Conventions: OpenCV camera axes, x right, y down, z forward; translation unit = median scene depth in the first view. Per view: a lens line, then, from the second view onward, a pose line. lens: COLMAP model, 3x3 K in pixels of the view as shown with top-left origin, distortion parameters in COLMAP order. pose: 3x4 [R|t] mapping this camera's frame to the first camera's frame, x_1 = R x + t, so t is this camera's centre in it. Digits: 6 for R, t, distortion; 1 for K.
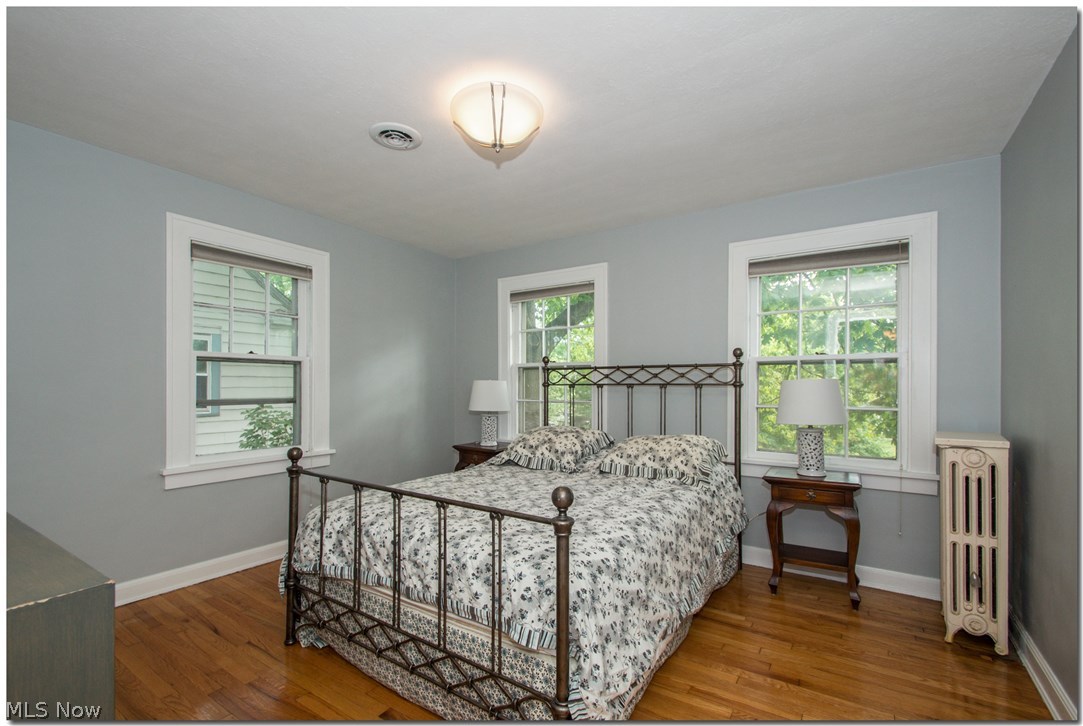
lens RADIAL K [[481.7, 0, 547.3], [0, 481.7, 379.2], [0, 0, 1]] dist [-0.001377, -0.000515]
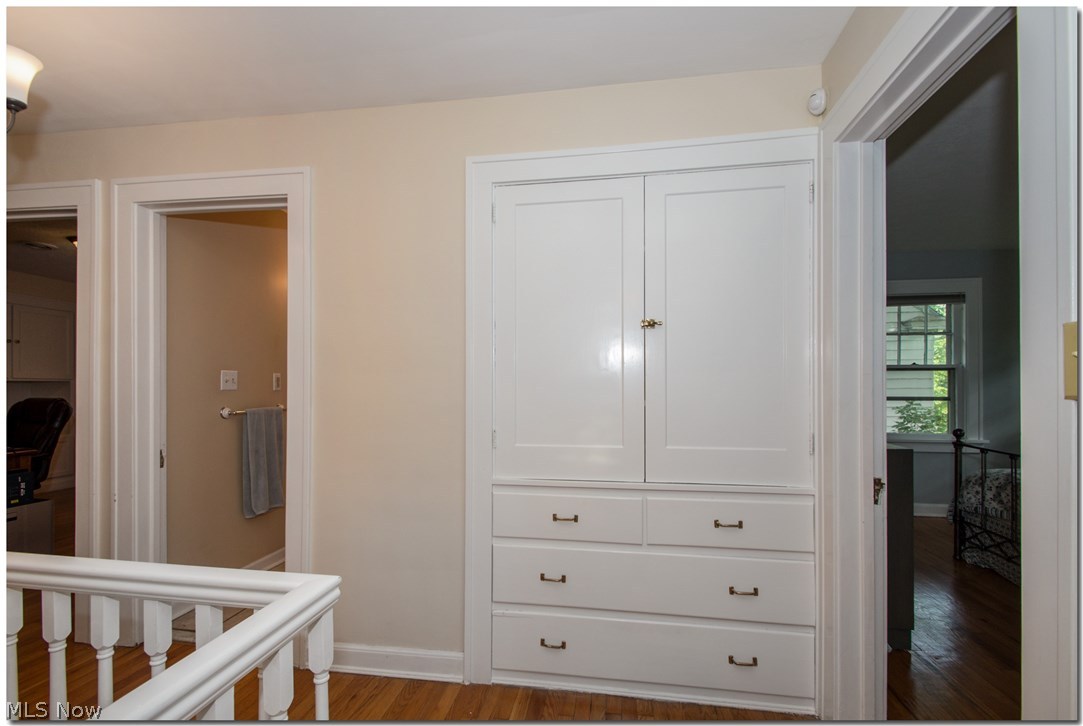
lens RADIAL K [[481.7, 0, 547.3], [0, 481.7, 379.2], [0, 0, 1]] dist [-0.001377, -0.000515]
pose [[0.412805, -0.013455, -0.910720, 0.321940], [0.011734, 0.999886, -0.009454, -0.010096], [0.910744, -0.006784, 0.412916, -0.809860]]
